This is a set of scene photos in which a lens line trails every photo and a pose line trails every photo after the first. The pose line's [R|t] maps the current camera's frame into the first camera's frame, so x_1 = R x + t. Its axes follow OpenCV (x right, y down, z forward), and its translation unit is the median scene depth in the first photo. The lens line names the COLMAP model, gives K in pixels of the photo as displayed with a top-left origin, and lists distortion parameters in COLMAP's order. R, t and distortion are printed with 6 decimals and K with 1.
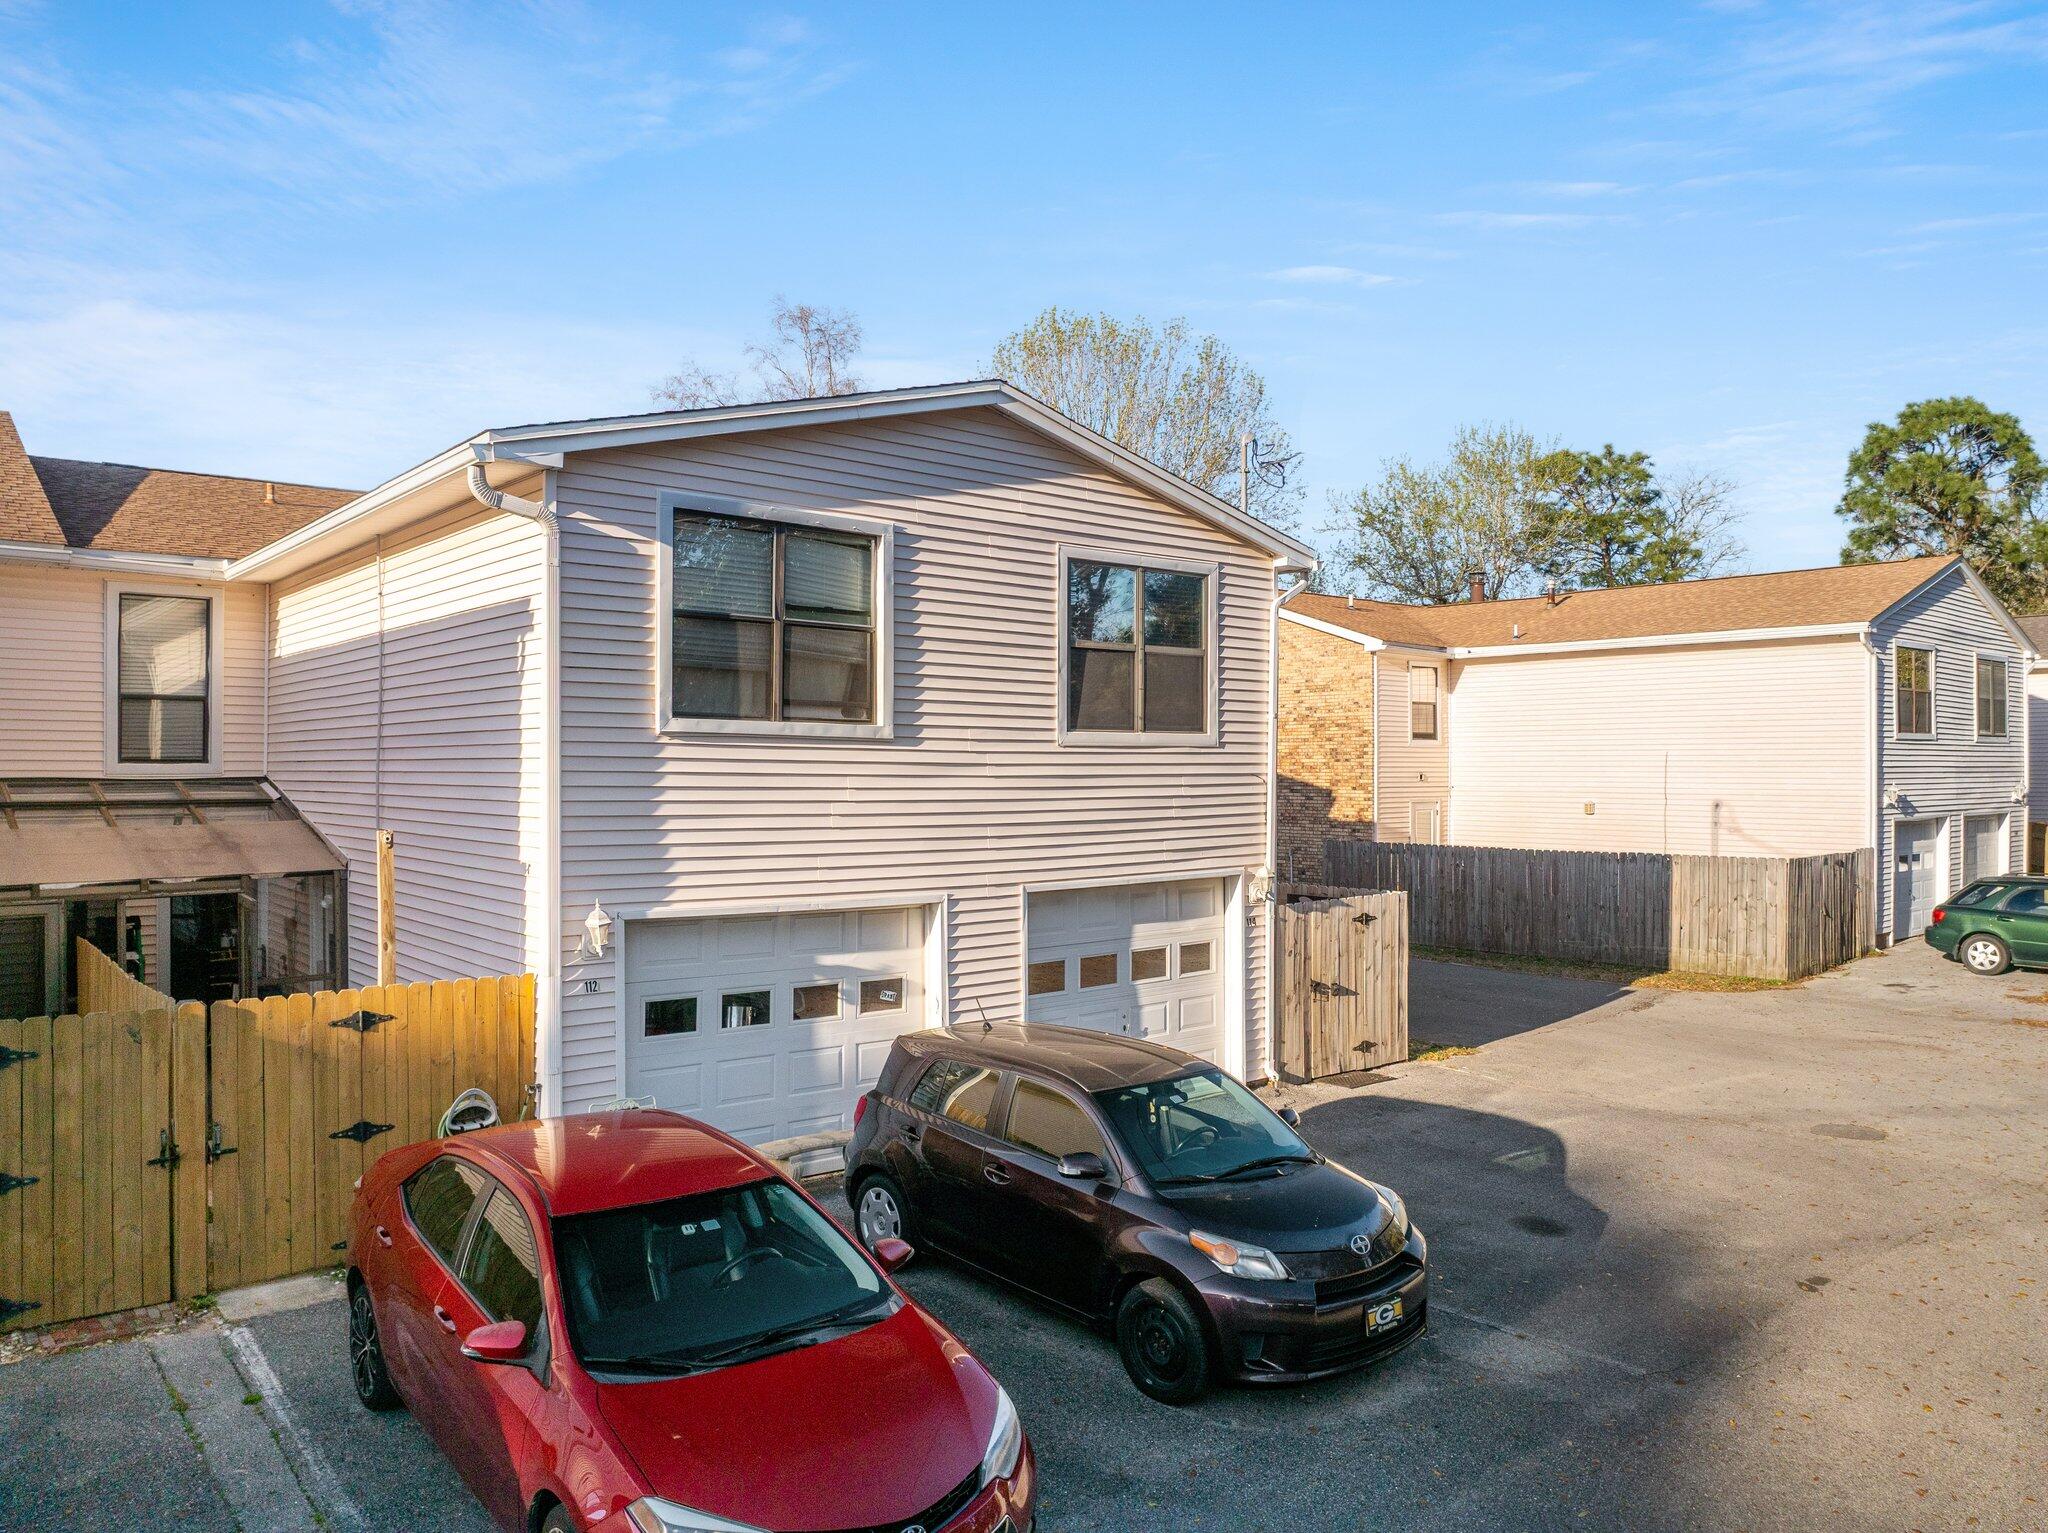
lens RADIAL K [[1443.4, 0, 1036.4], [0, 1443.4, 758.2], [0, 0, 1]] dist [-0.007389, -0.061781]
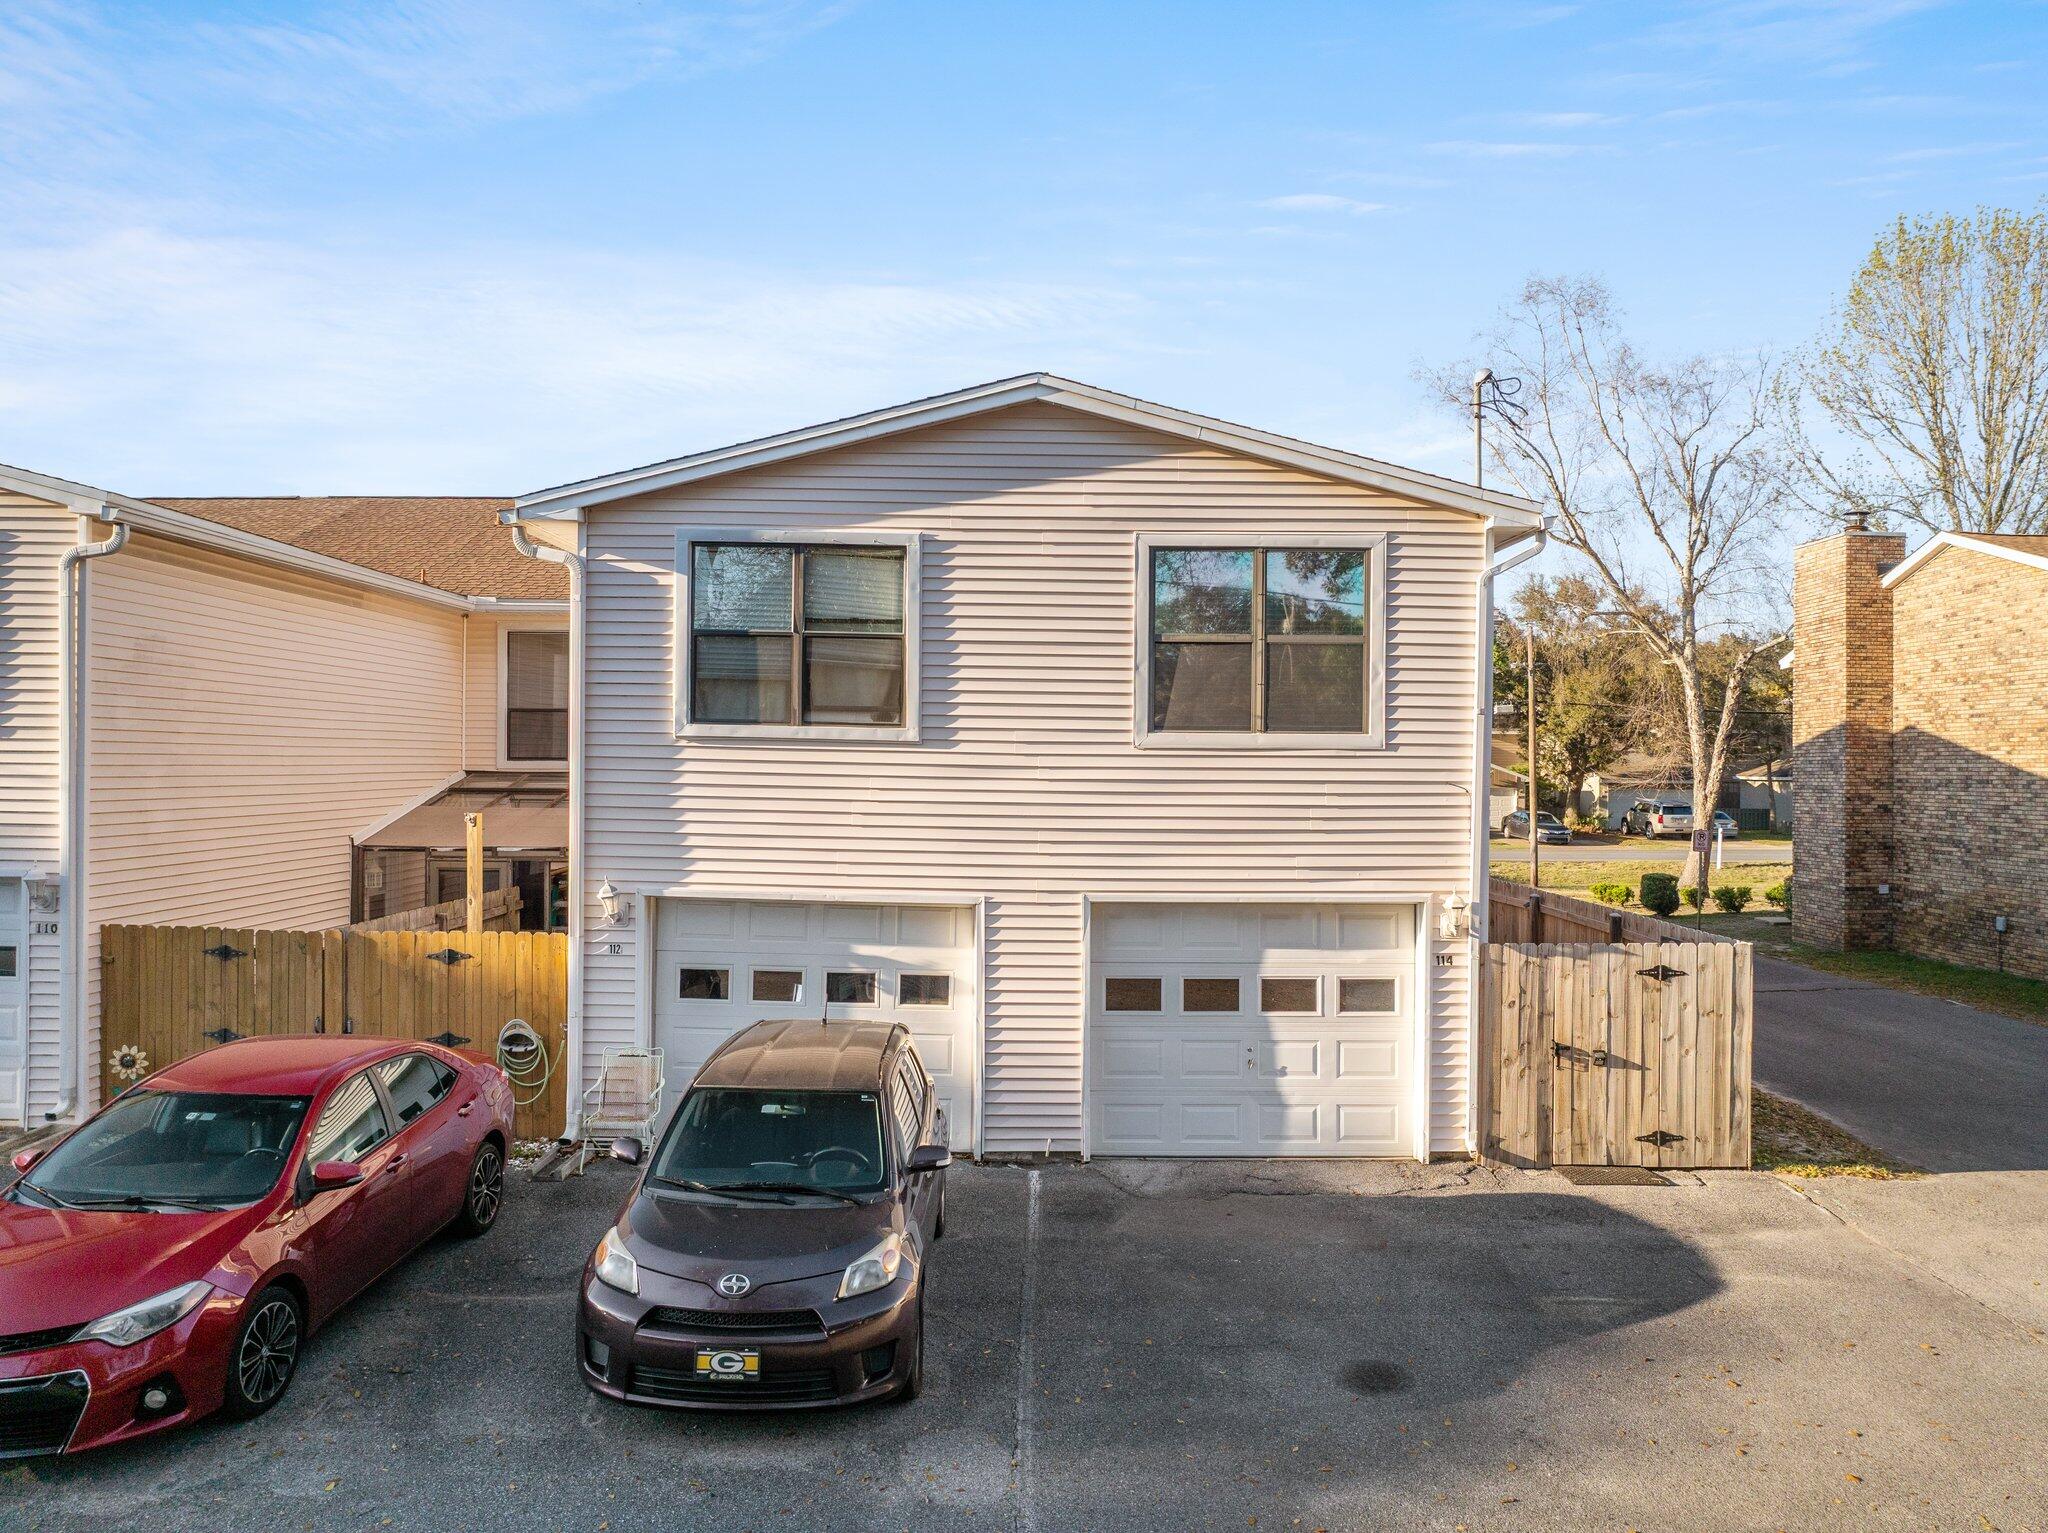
lens RADIAL K [[1443.4, 0, 1036.4], [0, 1443.4, 758.2], [0, 0, 1]] dist [-0.007389, -0.061781]
pose [[0.762264, 0.005160, -0.647246, 0.632541], [-0.005456, 0.999984, 0.001546, -0.003507], [0.647243, 0.002352, 0.762280, 0.269297]]
